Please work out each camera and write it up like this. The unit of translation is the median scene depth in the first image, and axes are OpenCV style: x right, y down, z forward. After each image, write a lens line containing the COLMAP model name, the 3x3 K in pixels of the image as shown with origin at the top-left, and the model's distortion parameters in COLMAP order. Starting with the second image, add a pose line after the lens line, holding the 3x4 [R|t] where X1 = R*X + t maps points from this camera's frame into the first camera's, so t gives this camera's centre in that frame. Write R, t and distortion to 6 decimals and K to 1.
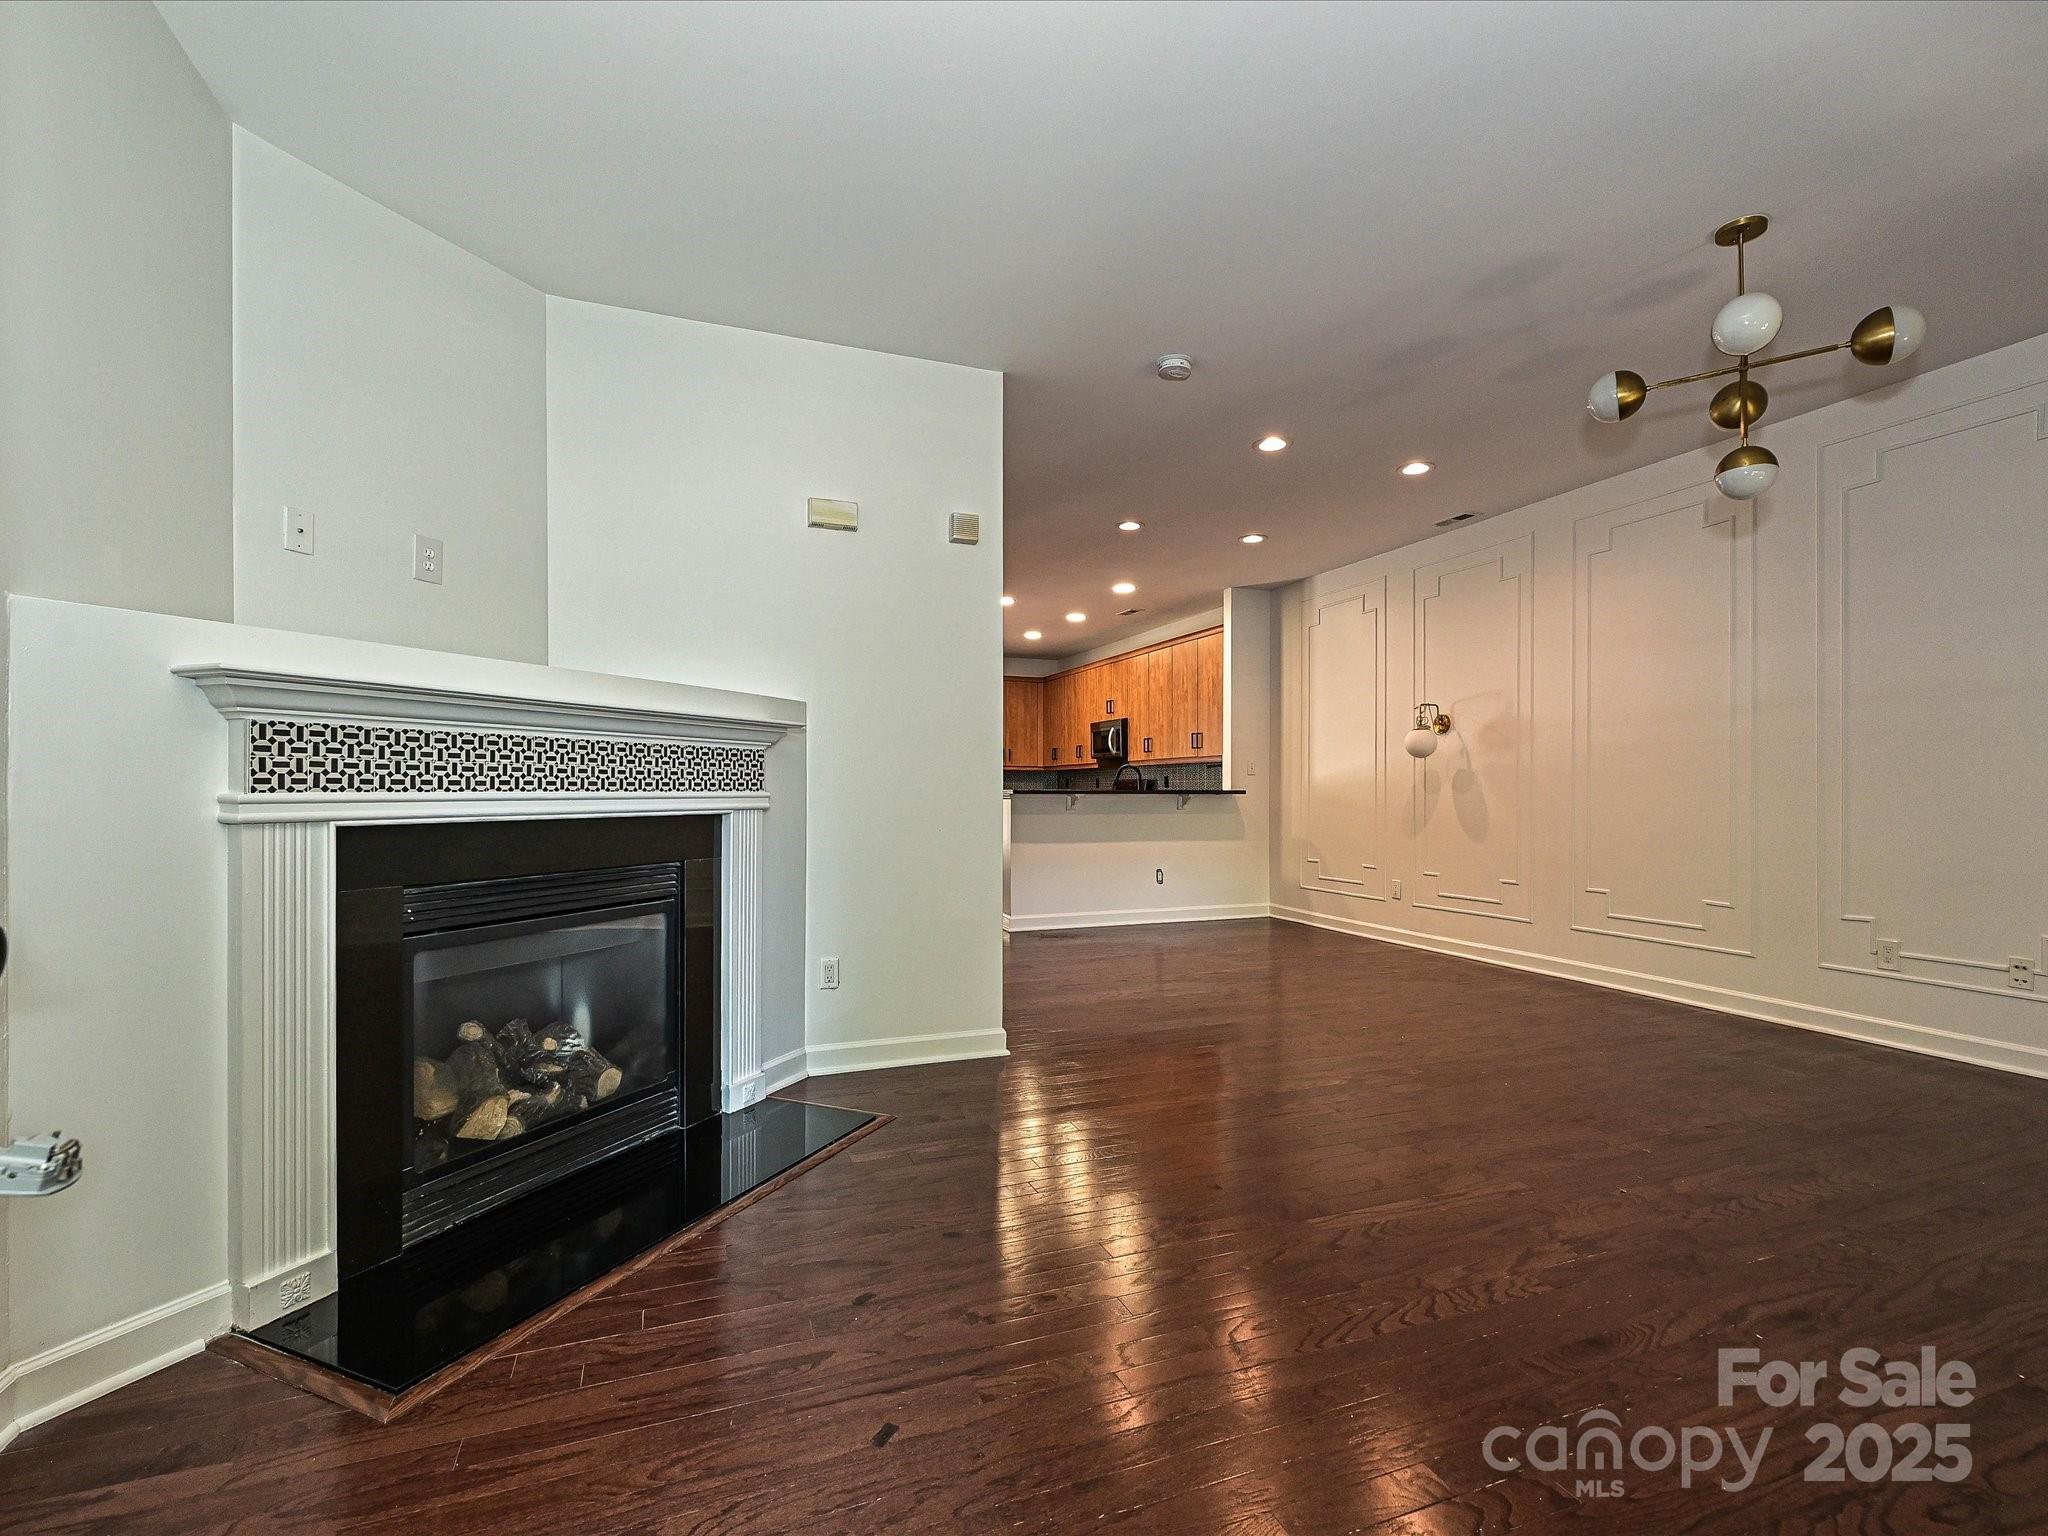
lens RADIAL K [[943.8, 0, 1052.3], [0, 943.8, 781.0], [0, 0, 1]] dist [-0.002595, 0.000871]
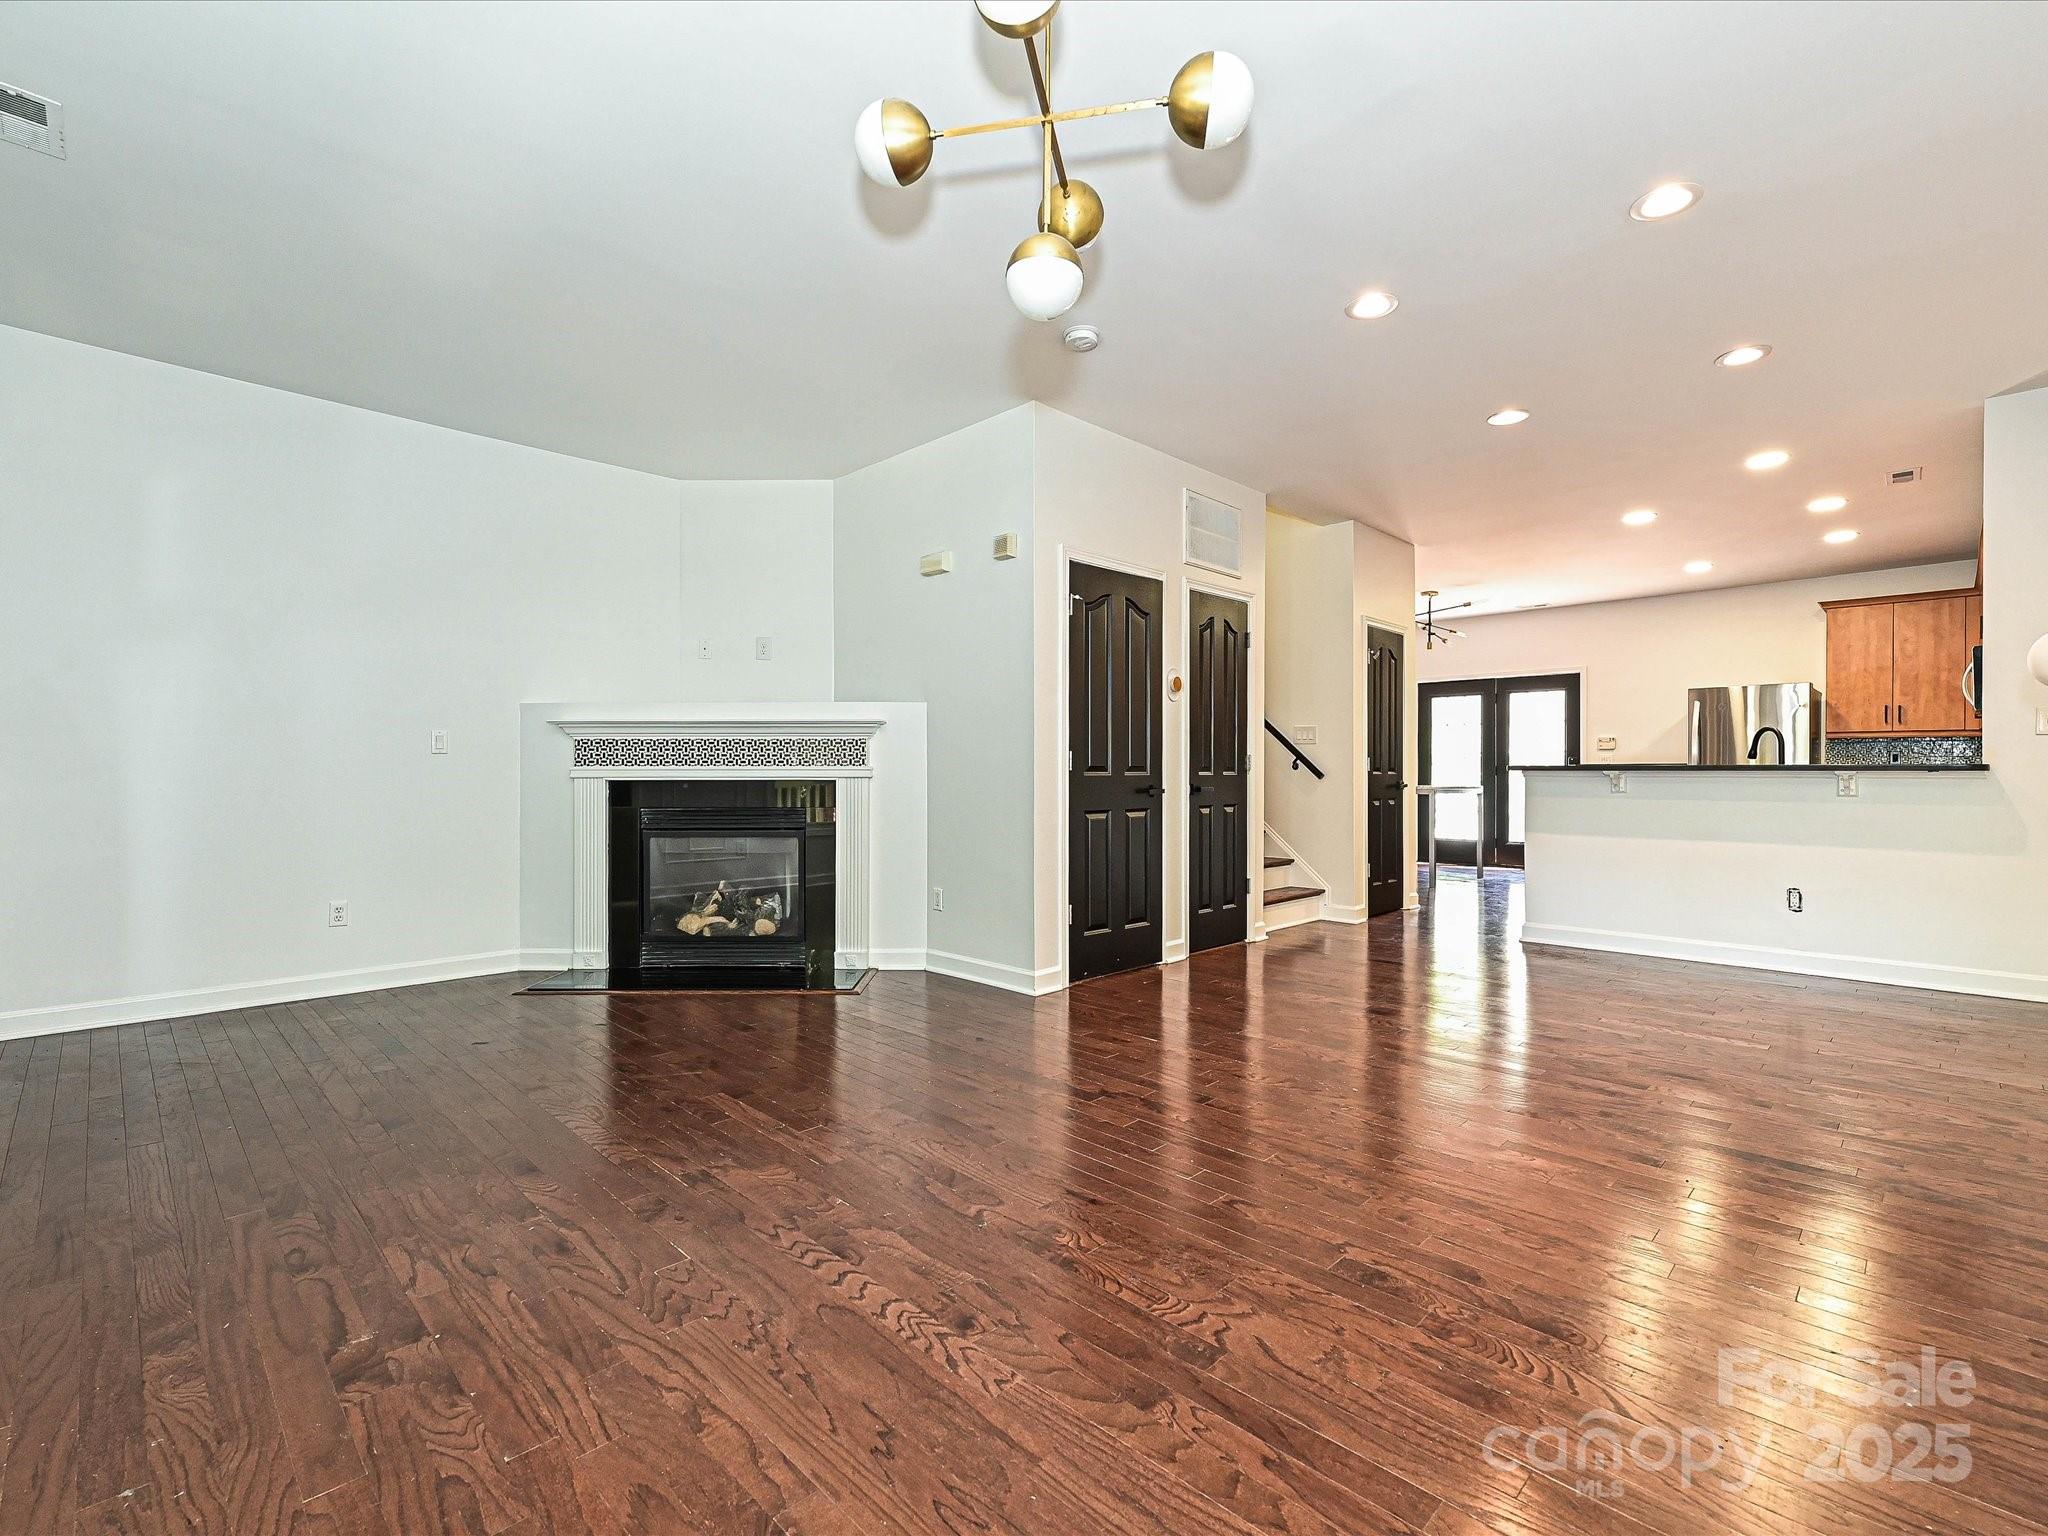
lens RADIAL K [[943.8, 0, 1017.8], [0, 943.8, 771.8], [0, 0, 1]] dist [-0.002595, 0.000871]
pose [[0.385250, -0.001009, -0.922812, 0.470735], [0.009575, 0.999950, 0.002904, 0.007159], [0.922763, -0.009955, 0.385240, 0.255193]]
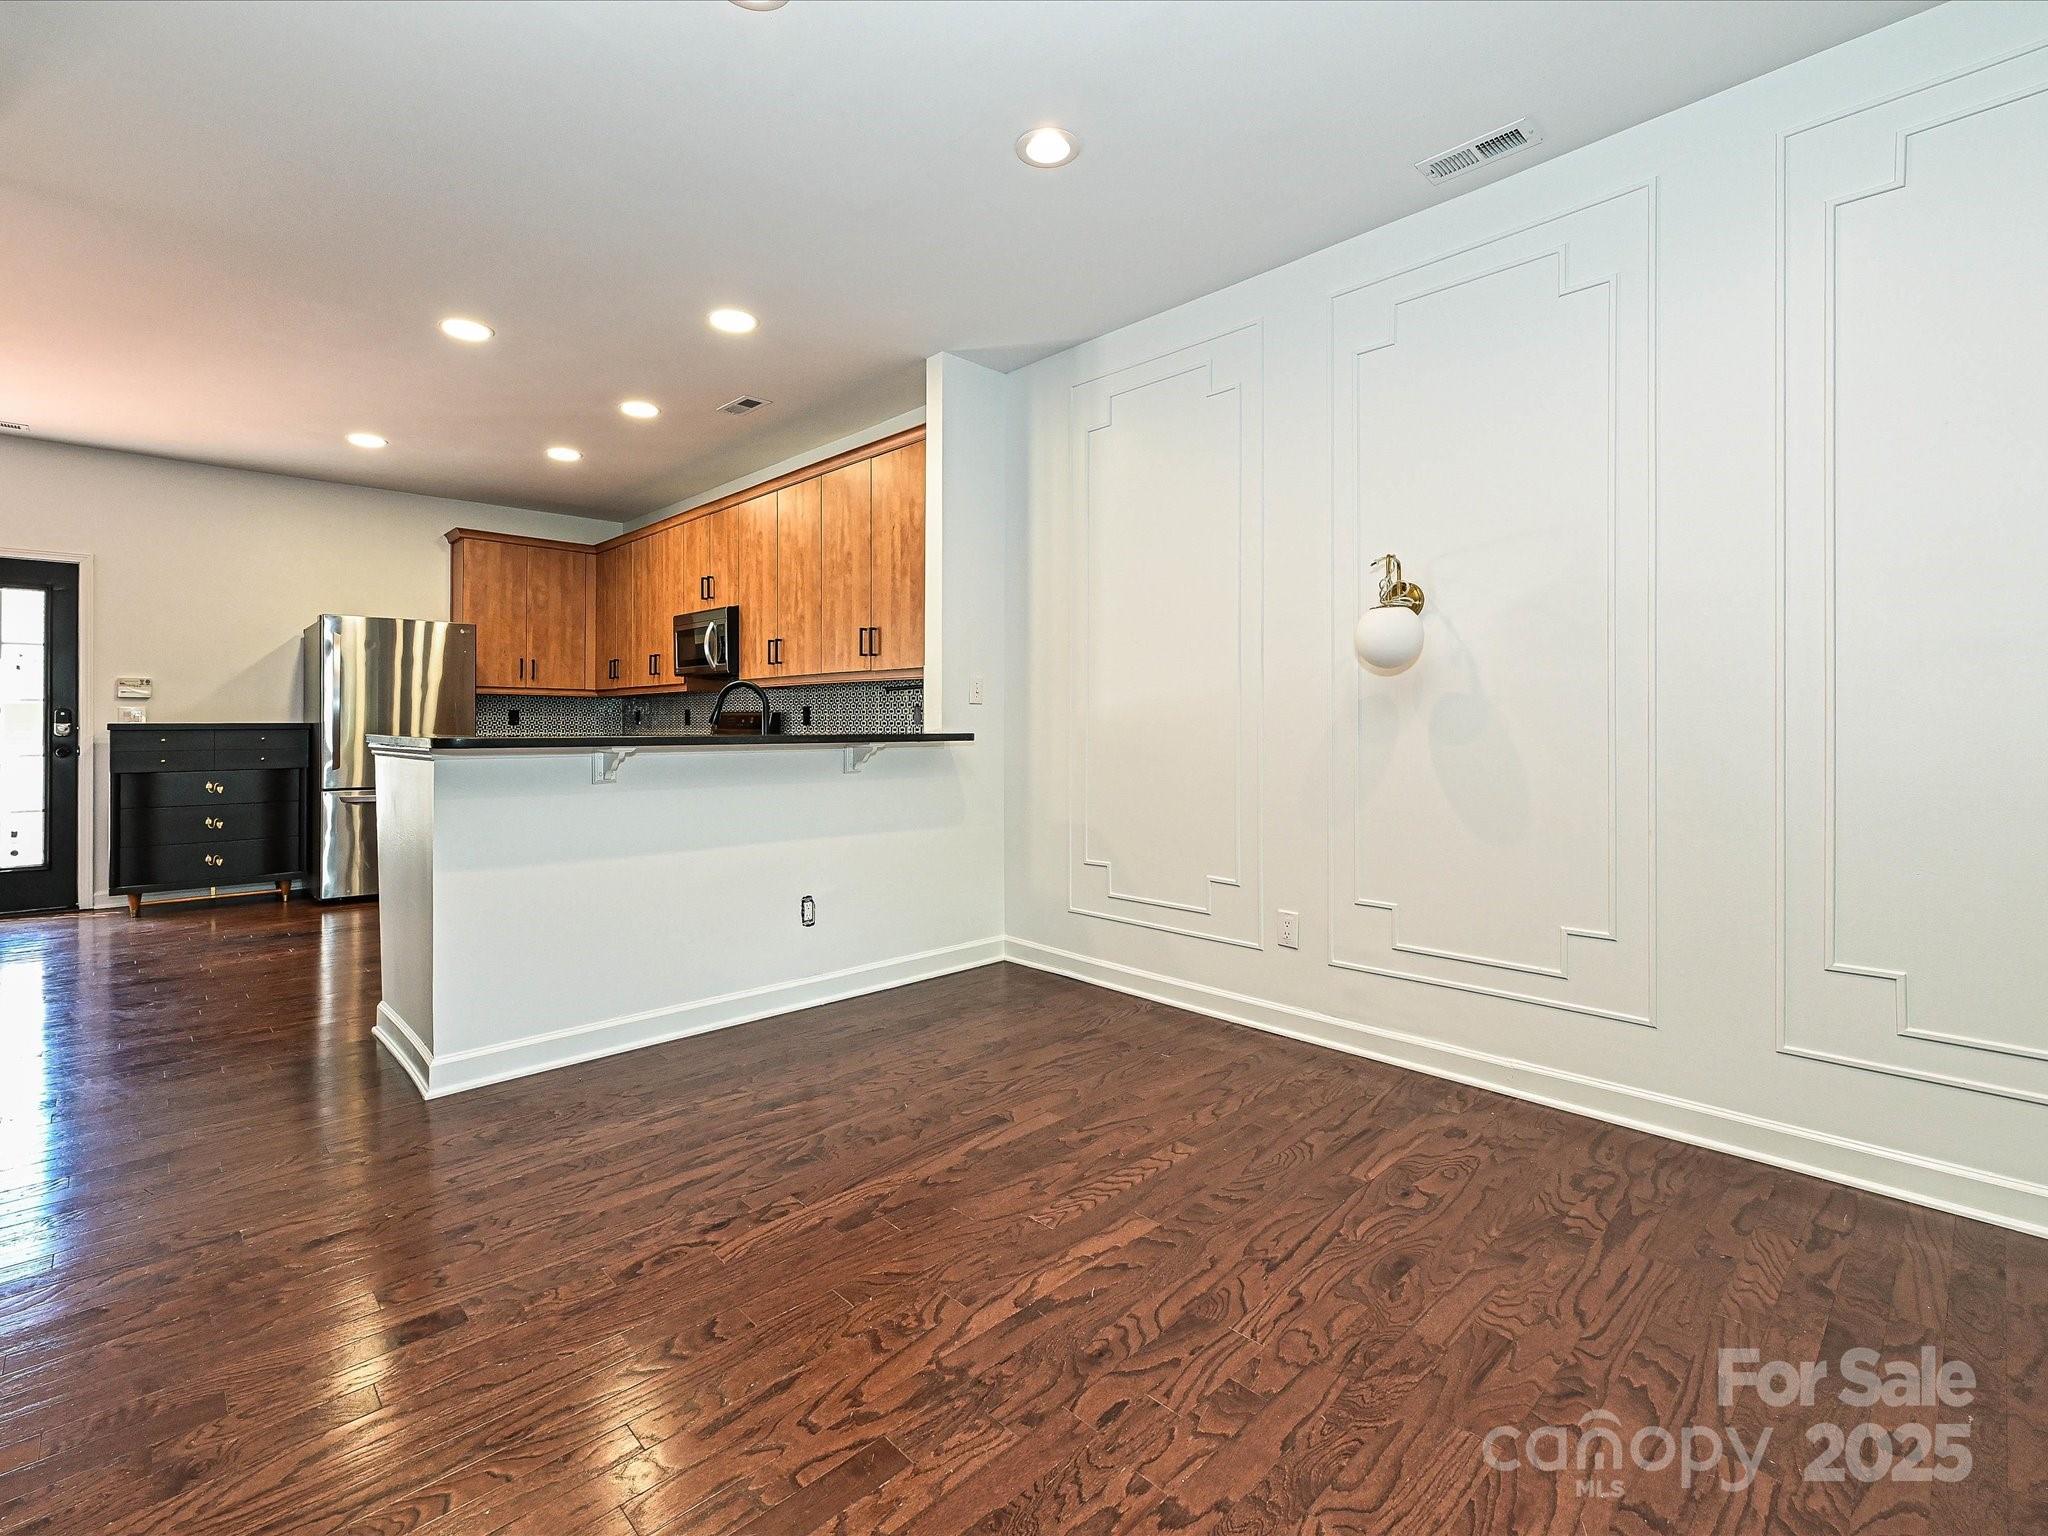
lens RADIAL K [[943.8, 0, 1018.8], [0, 943.8, 715.9], [0, 0, 1]] dist [-0.002595, 0.000871]
pose [[0.932265, 0.001387, 0.361775, 0.036847], [-0.002893, 0.999989, 0.003620, -0.001782], [-0.361766, -0.004422, 0.932259, 0.477217]]
